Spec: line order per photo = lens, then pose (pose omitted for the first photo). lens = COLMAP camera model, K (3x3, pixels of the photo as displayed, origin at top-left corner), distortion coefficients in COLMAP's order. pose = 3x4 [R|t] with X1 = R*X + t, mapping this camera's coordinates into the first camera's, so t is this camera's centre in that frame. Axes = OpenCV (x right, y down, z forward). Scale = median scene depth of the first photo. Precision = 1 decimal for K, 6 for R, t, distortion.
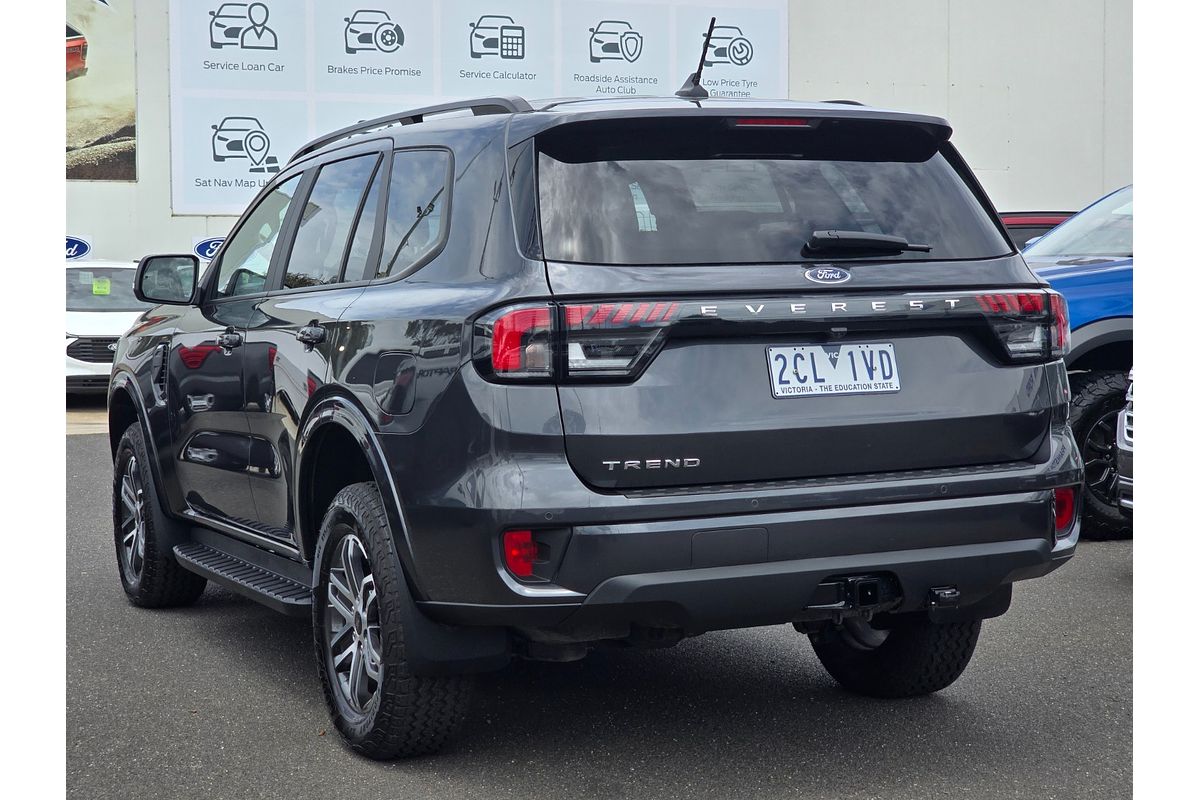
lens RADIAL K [[2298.0, 0, 602.9], [0, 2298.0, 388.0], [0, 0, 1]] dist [-1.000915, 15.603623]
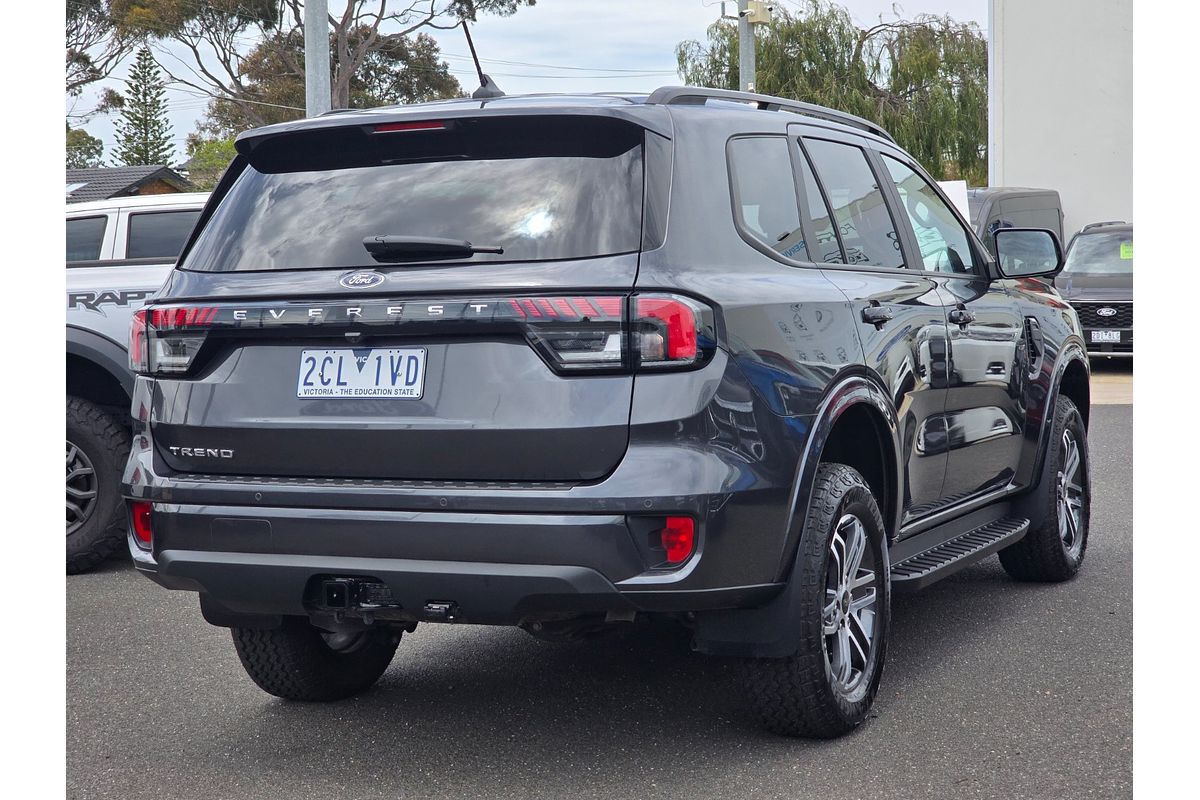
lens RADIAL K [[2298.0, 0, 602.9], [0, 2298.0, 388.0], [0, 0, 1]] dist [-1.000915, 15.603623]
pose [[0.637172, 0.046561, -0.769314, 0.945397], [-0.026117, 0.998905, 0.038825, -0.043633], [0.770279, -0.004646, 0.637690, 0.434529]]
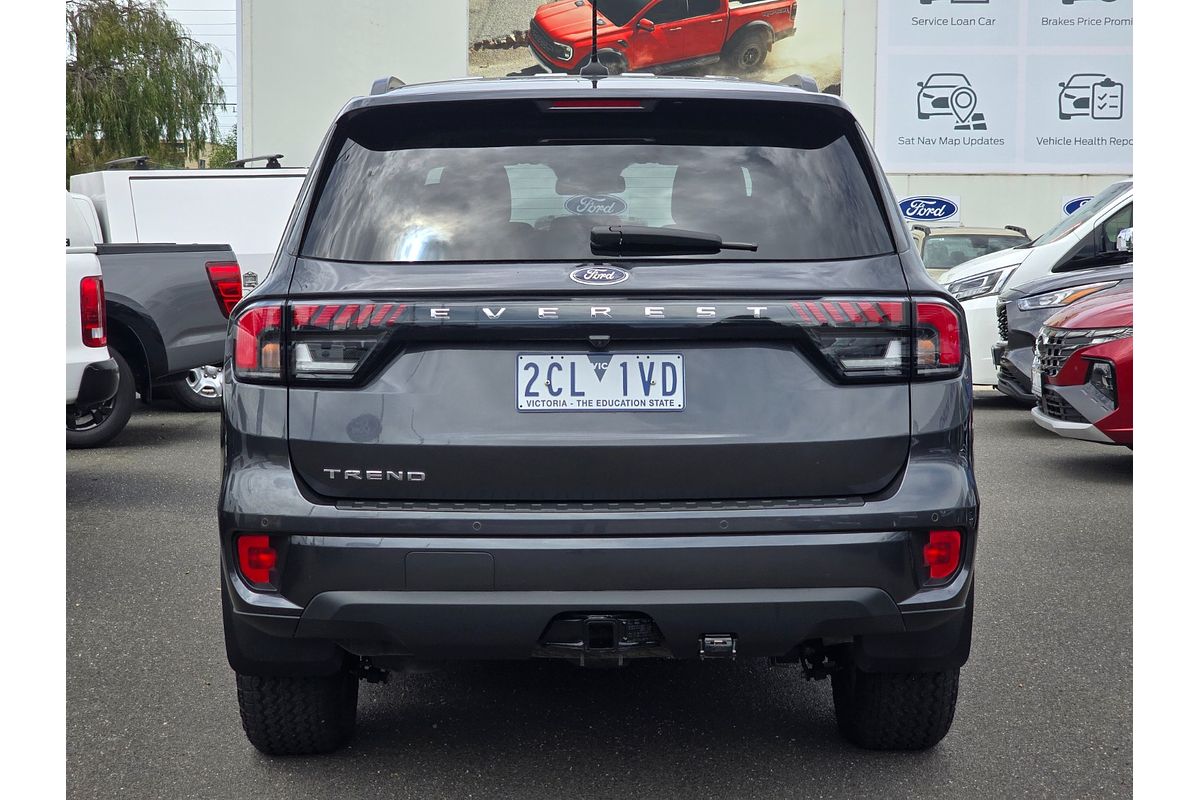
lens RADIAL K [[2298.0, 0, 602.9], [0, 2298.0, 388.0], [0, 0, 1]] dist [-1.000915, 15.603623]
pose [[0.906473, 0.045931, -0.419758, 0.477183], [-0.036337, 0.998864, 0.030826, -0.033384], [0.420697, -0.012690, 0.907112, 0.184607]]
